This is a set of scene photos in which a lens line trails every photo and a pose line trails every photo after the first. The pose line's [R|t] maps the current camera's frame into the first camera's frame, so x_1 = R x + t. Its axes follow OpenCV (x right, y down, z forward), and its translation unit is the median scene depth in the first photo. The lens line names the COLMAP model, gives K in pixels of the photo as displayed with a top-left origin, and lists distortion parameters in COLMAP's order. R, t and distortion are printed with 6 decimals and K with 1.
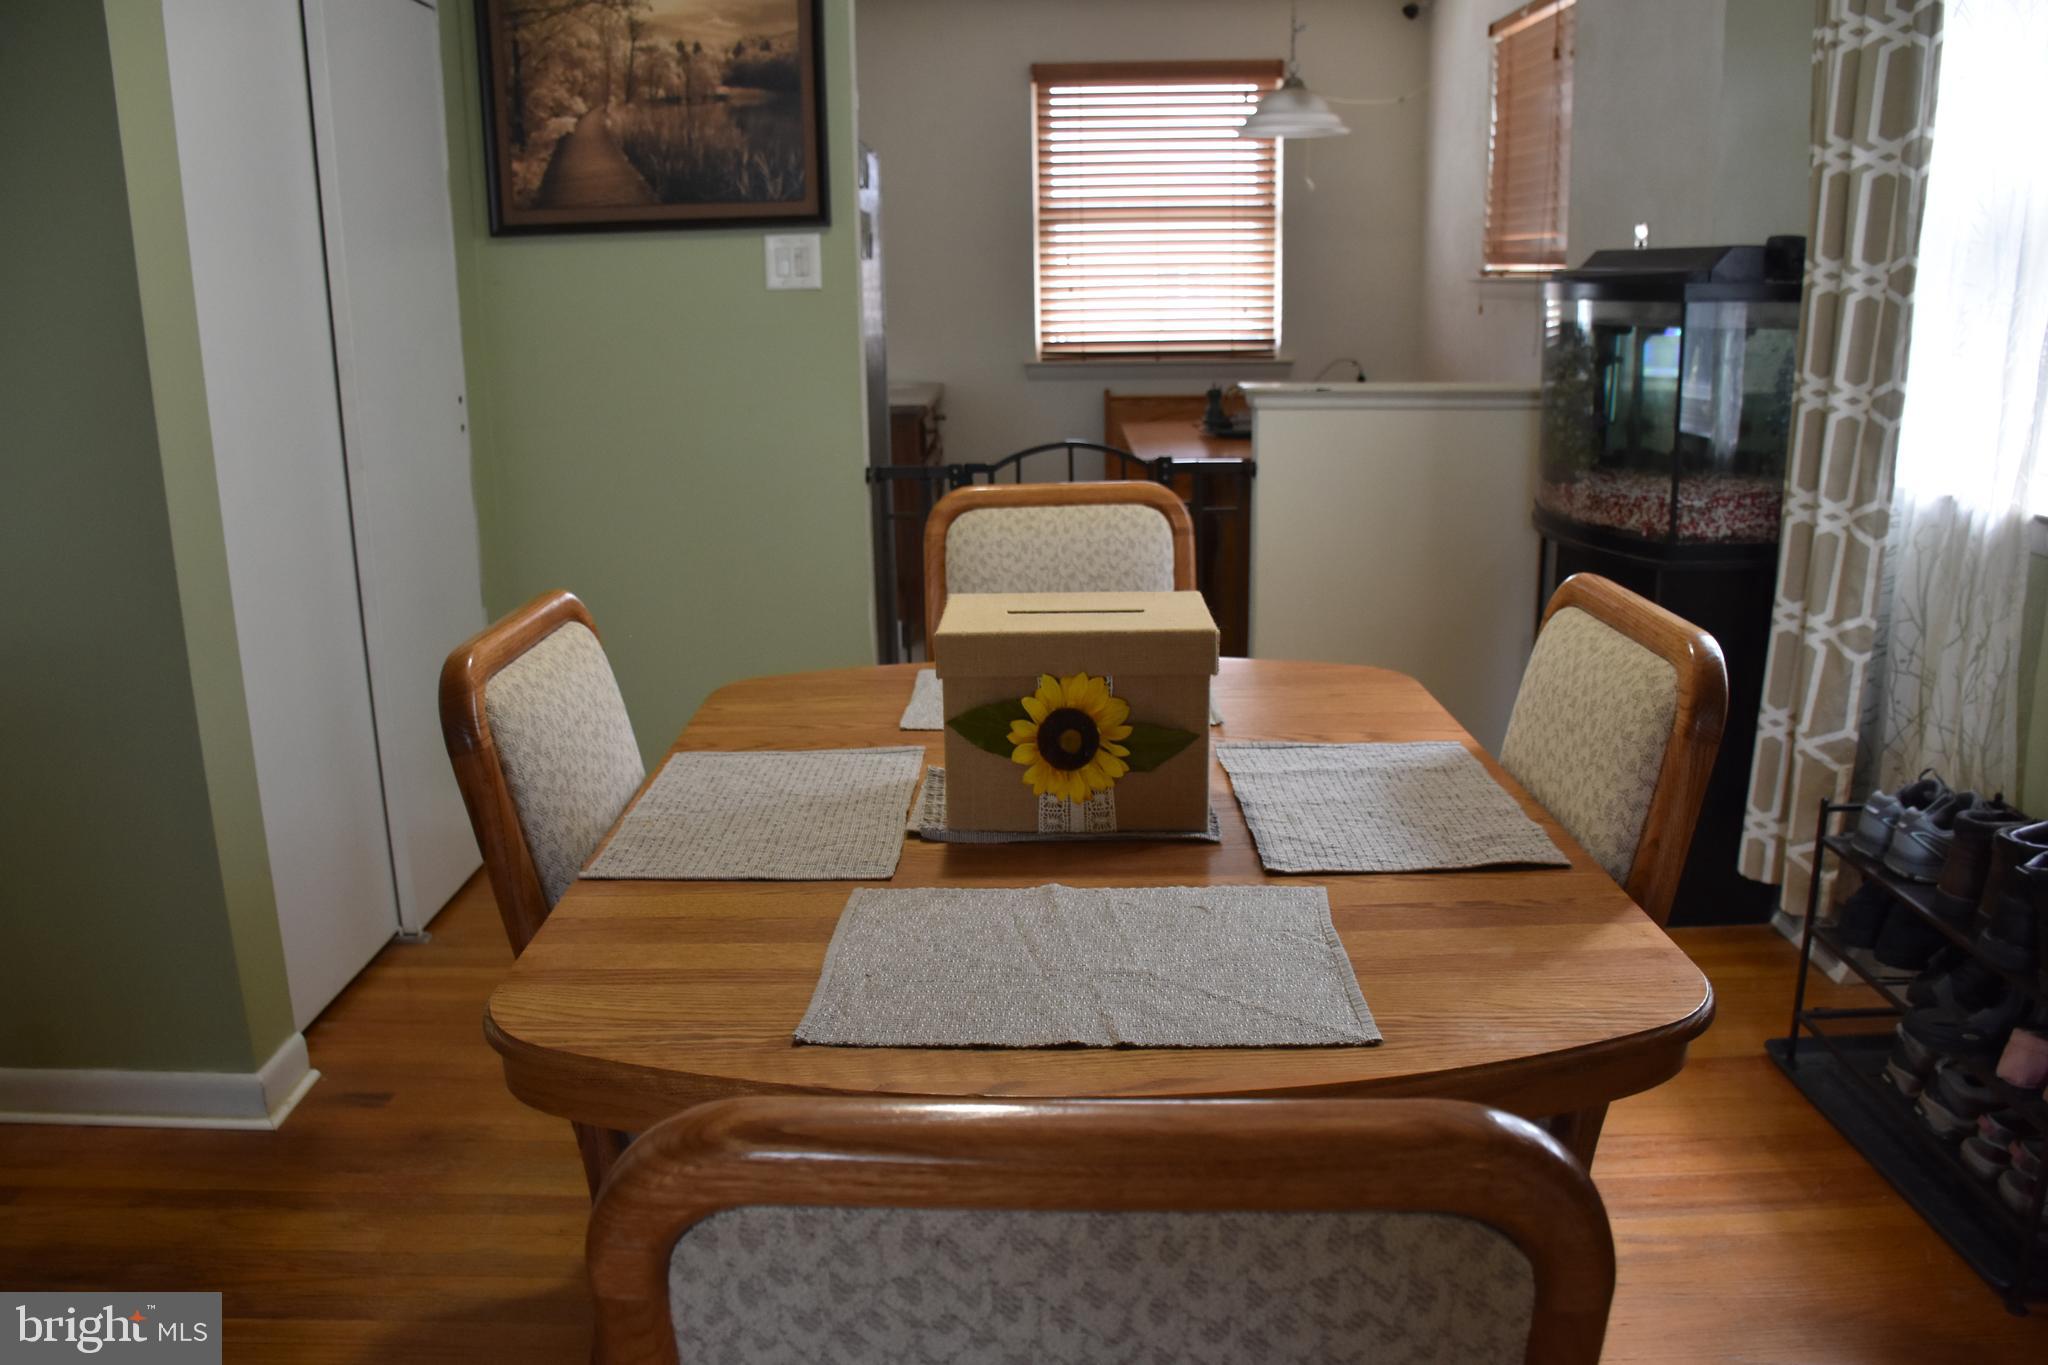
lens RADIAL K [[1577.9, 0, 1027.2], [0, 1577.9, 678.6], [0, 0, 1]] dist [-0.145682, 0.079041]
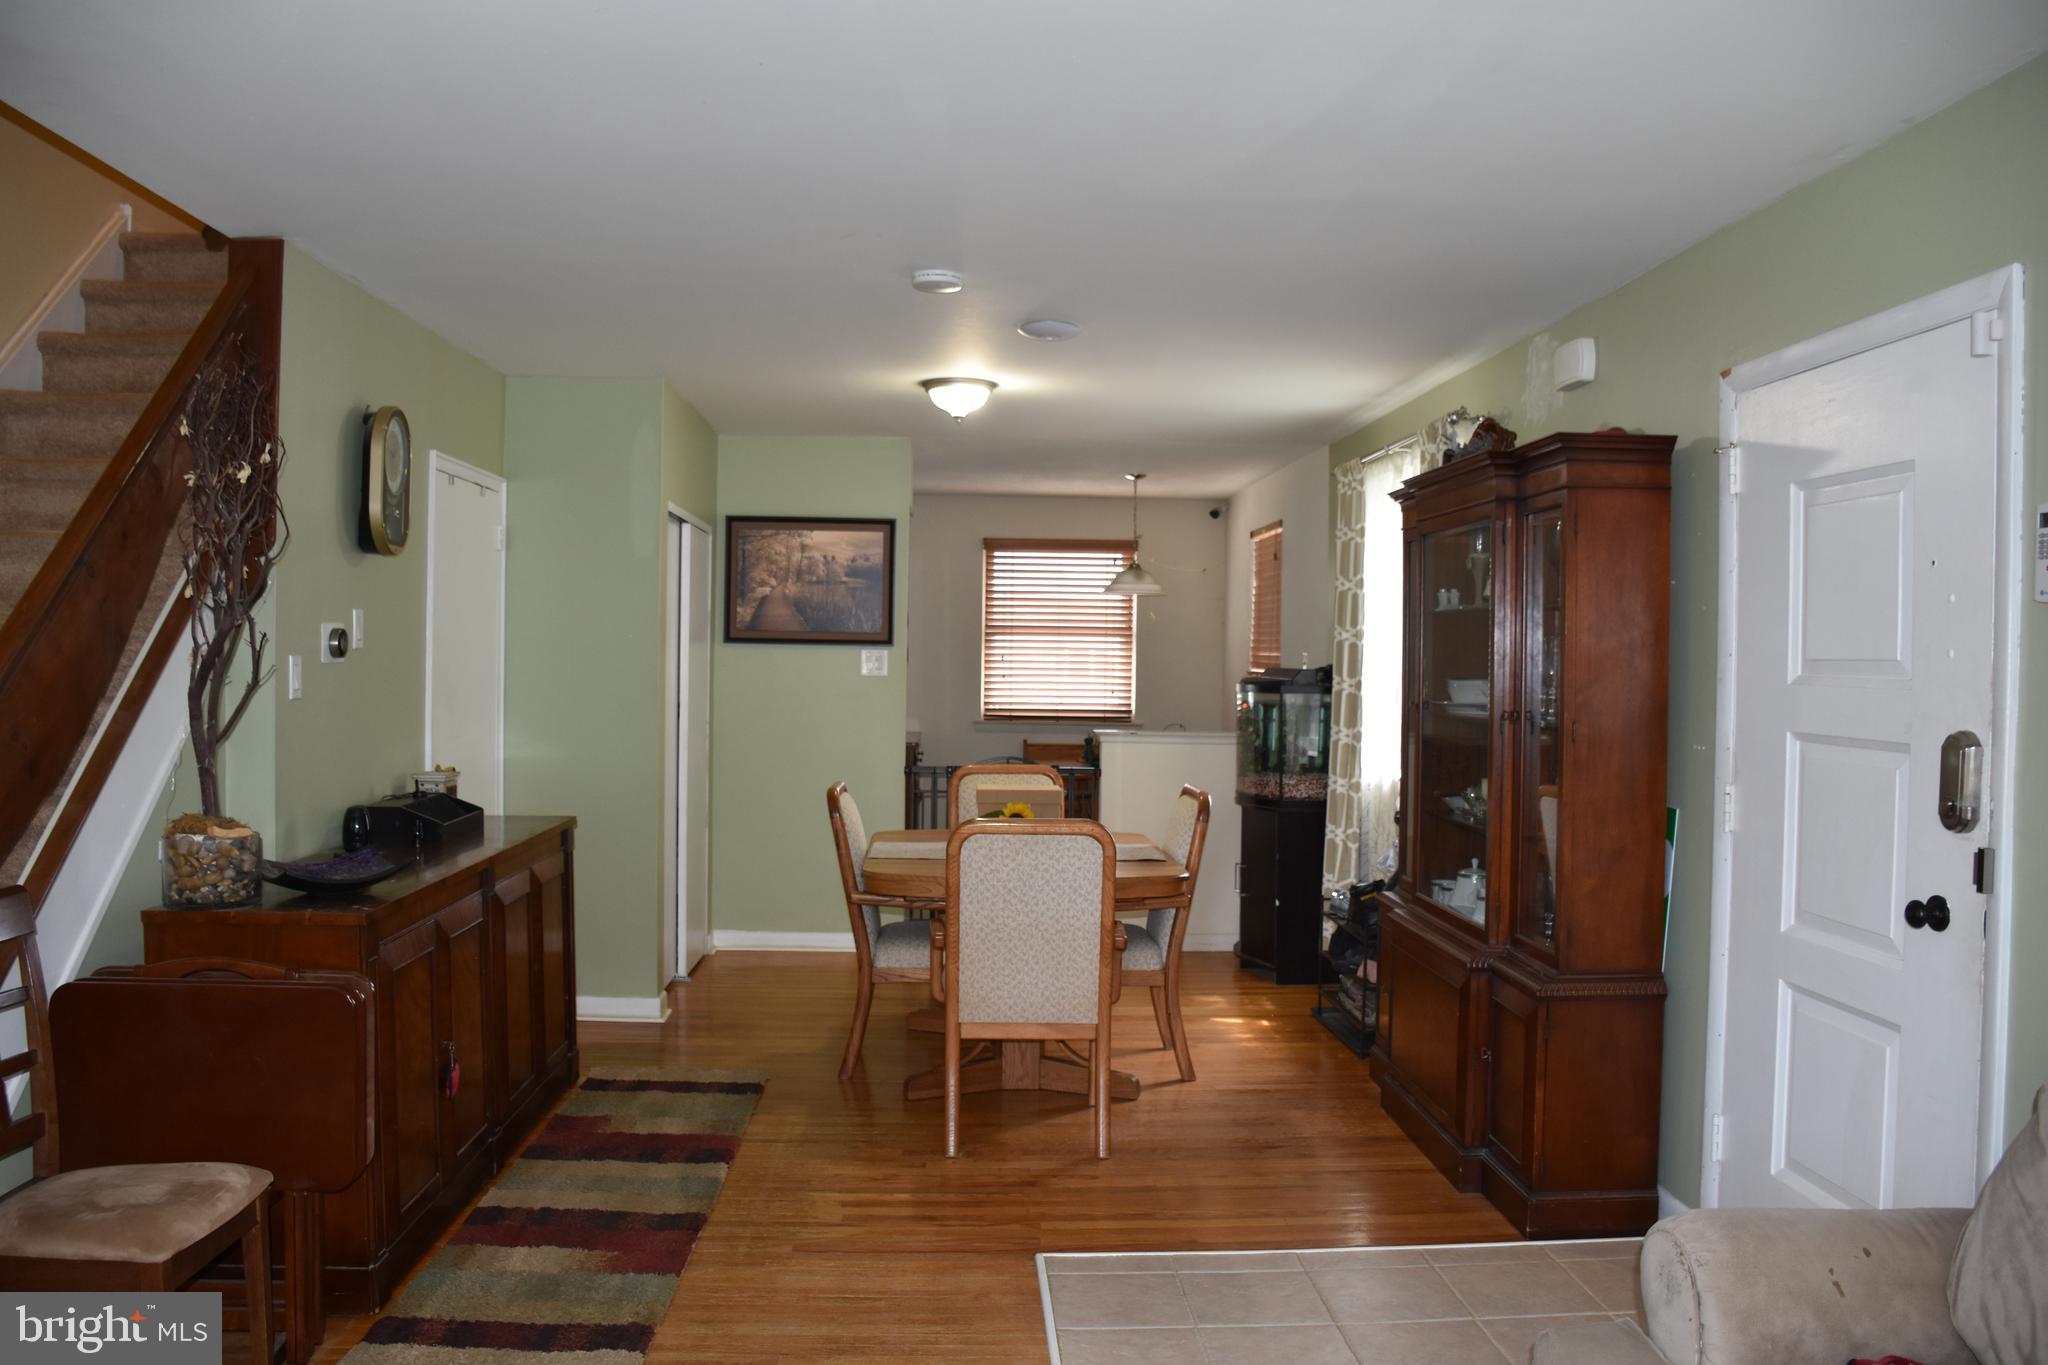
lens RADIAL K [[1577.9, 0, 1018.6], [0, 1577.9, 687.0], [0, 0, 1]] dist [-0.145682, 0.079041]
pose [[0.998259, 0.031893, 0.049620, -0.065580], [-0.019832, 0.973724, -0.226867, 0.228049], [-0.055552, 0.225488, 0.972661, -1.014279]]
